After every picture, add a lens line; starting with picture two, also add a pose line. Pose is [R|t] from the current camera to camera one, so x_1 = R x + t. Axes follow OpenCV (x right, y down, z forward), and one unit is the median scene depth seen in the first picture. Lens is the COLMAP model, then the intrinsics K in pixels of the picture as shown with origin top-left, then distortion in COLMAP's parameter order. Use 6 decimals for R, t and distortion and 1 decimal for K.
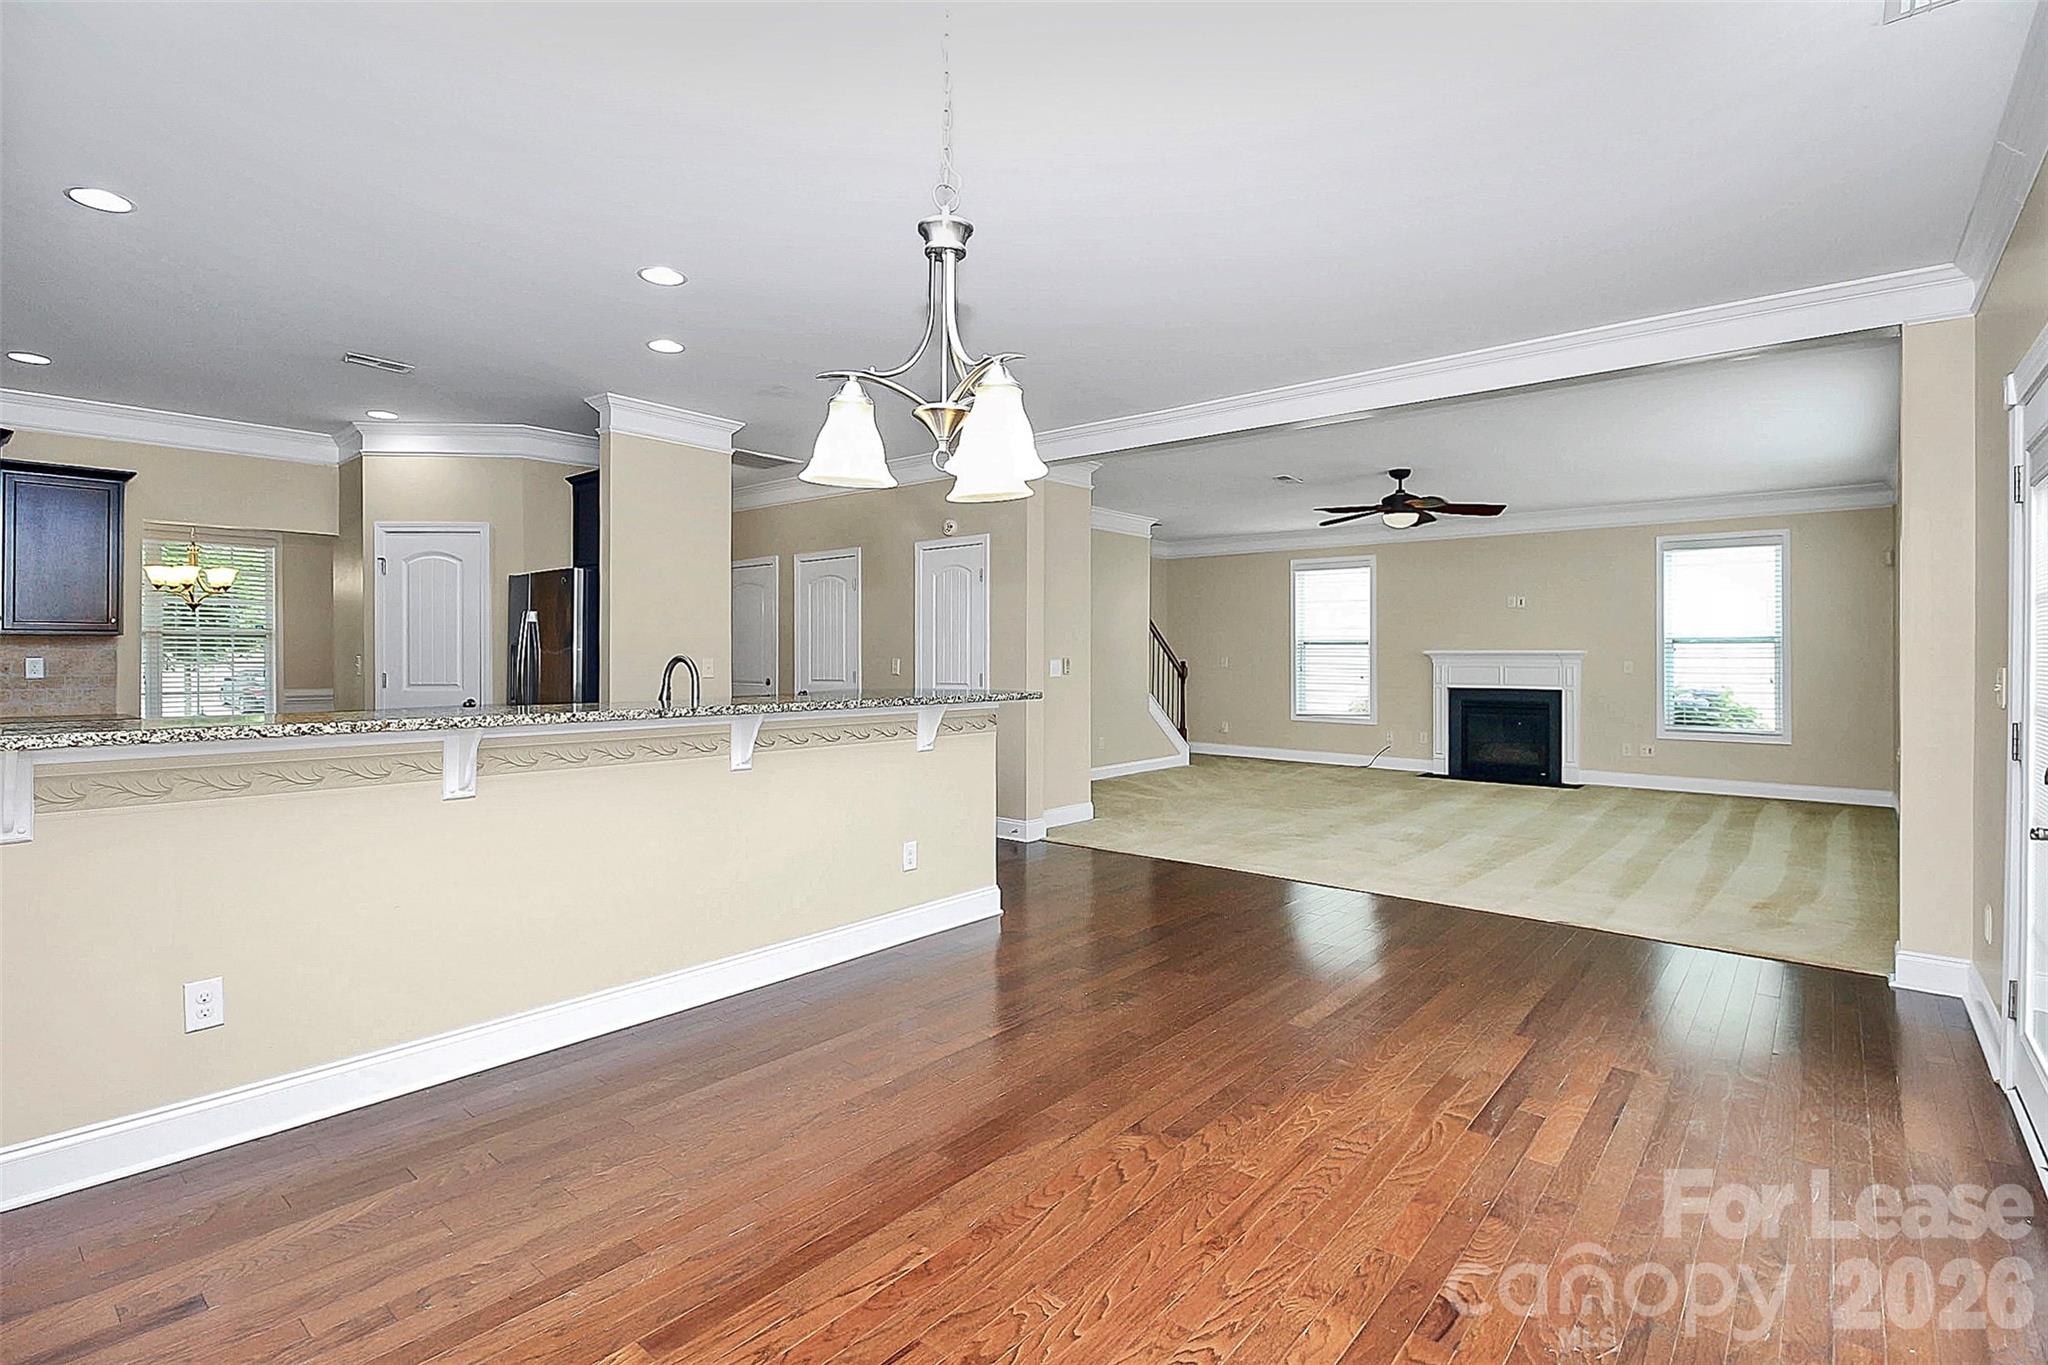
lens RADIAL K [[984.2, 0, 1024.2], [0, 984.2, 669.5], [0, 0, 1]] dist [-0.001441, -0.008265]
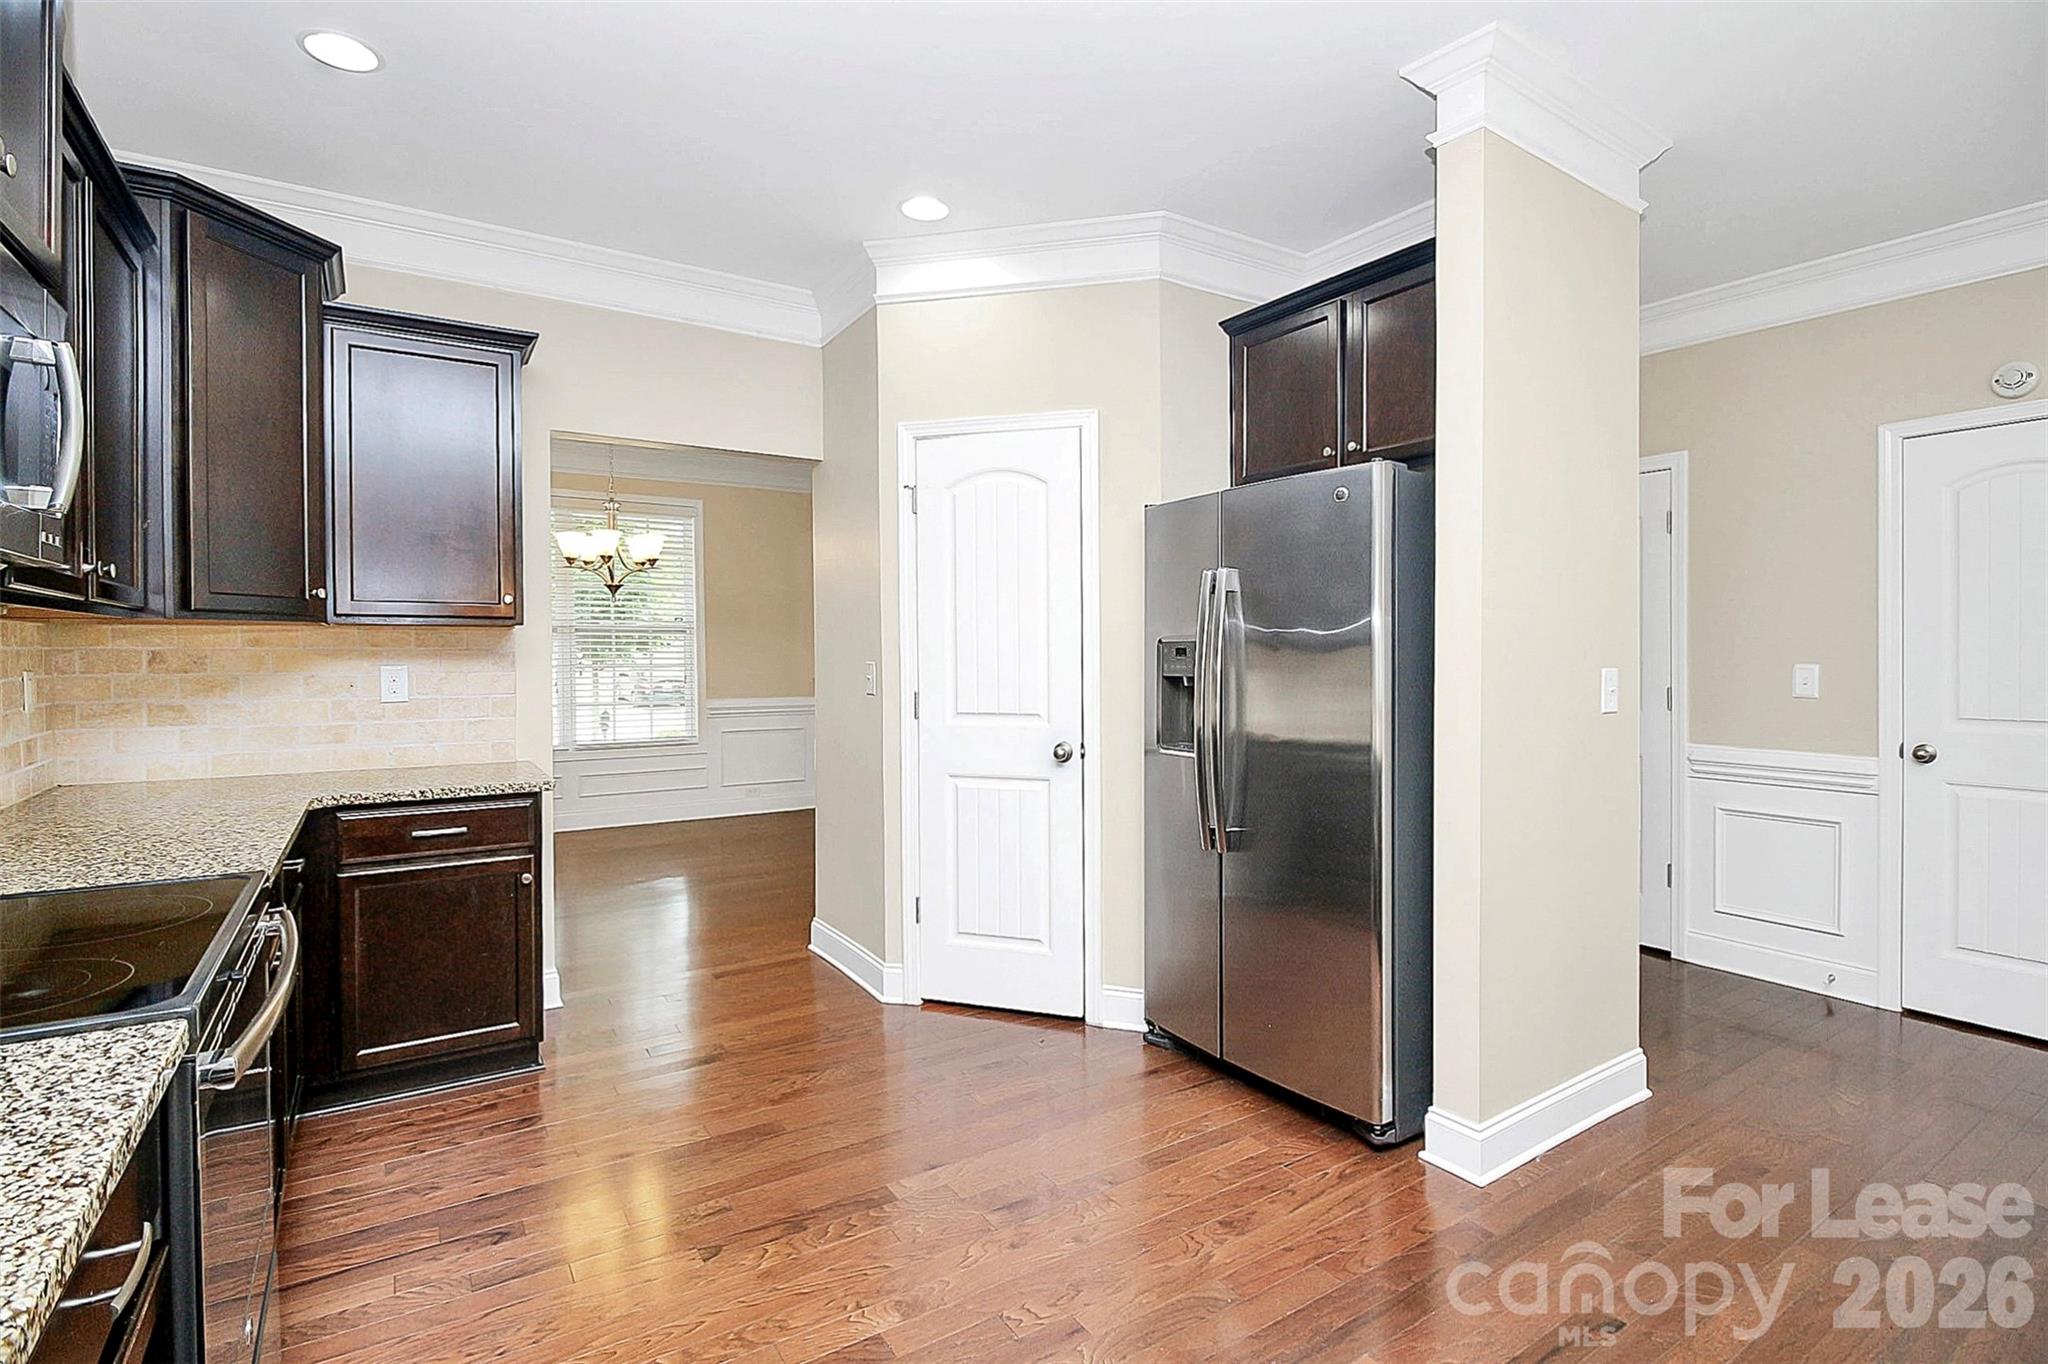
lens RADIAL K [[984.2, 0, 1024.2], [0, 984.2, 669.0], [0, 0, 1]] dist [-0.001441, -0.008265]
pose [[0.959040, 0.003700, -0.283245, -0.417723], [-0.002645, 0.999988, 0.004107, -0.011479], [0.283257, -0.003189, 0.959039, 0.464442]]
